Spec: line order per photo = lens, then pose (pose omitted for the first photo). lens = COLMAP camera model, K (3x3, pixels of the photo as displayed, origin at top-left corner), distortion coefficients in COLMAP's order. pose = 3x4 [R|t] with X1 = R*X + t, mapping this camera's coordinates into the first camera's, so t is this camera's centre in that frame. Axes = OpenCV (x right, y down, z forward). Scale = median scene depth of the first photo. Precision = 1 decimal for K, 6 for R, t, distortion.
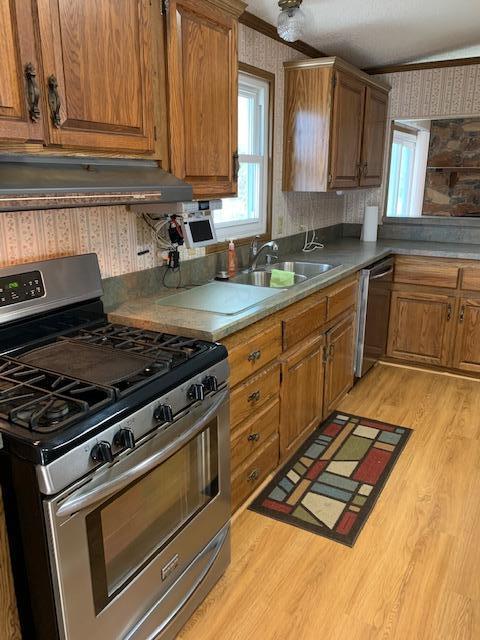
lens RADIAL K [[485.6, 0, 237.4], [0, 485.6, 321.5], [0, 0, 1]] dist [0.035144, -0.050949]
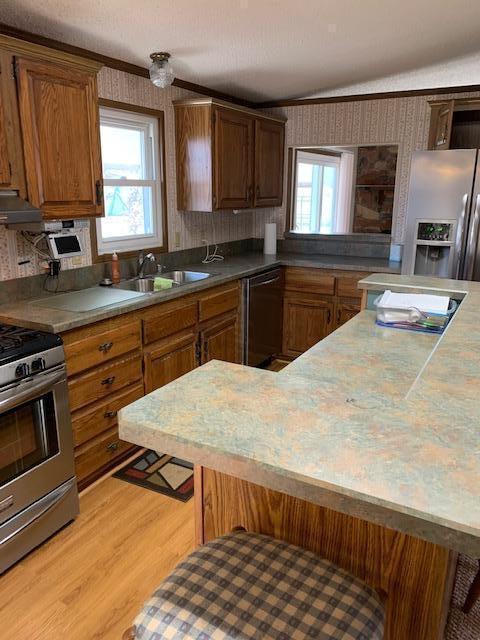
lens RADIAL K [[485.6, 0, 240.7], [0, 485.6, 321.0], [0, 0, 1]] dist [0.035144, -0.050949]
pose [[0.999435, -0.000018, 0.033625, 0.243289], [0.000754, 0.999760, -0.021873, 0.023729], [-0.033617, 0.021886, 0.999195, -0.178756]]
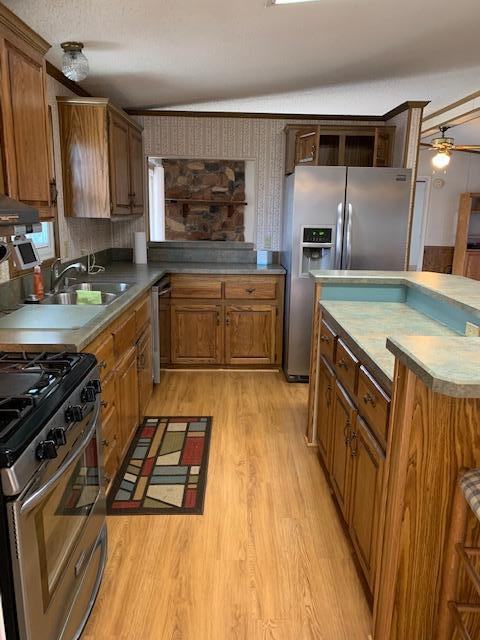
lens RADIAL K [[485.6, 0, 242.3], [0, 485.6, 322.7], [0, 0, 1]] dist [0.035144, -0.050949]
pose [[0.847270, -0.101535, 0.521367, -0.184346], [0.129332, 0.991454, -0.017093, 0.025703], [-0.515176, 0.081911, 0.853161, -0.070944]]
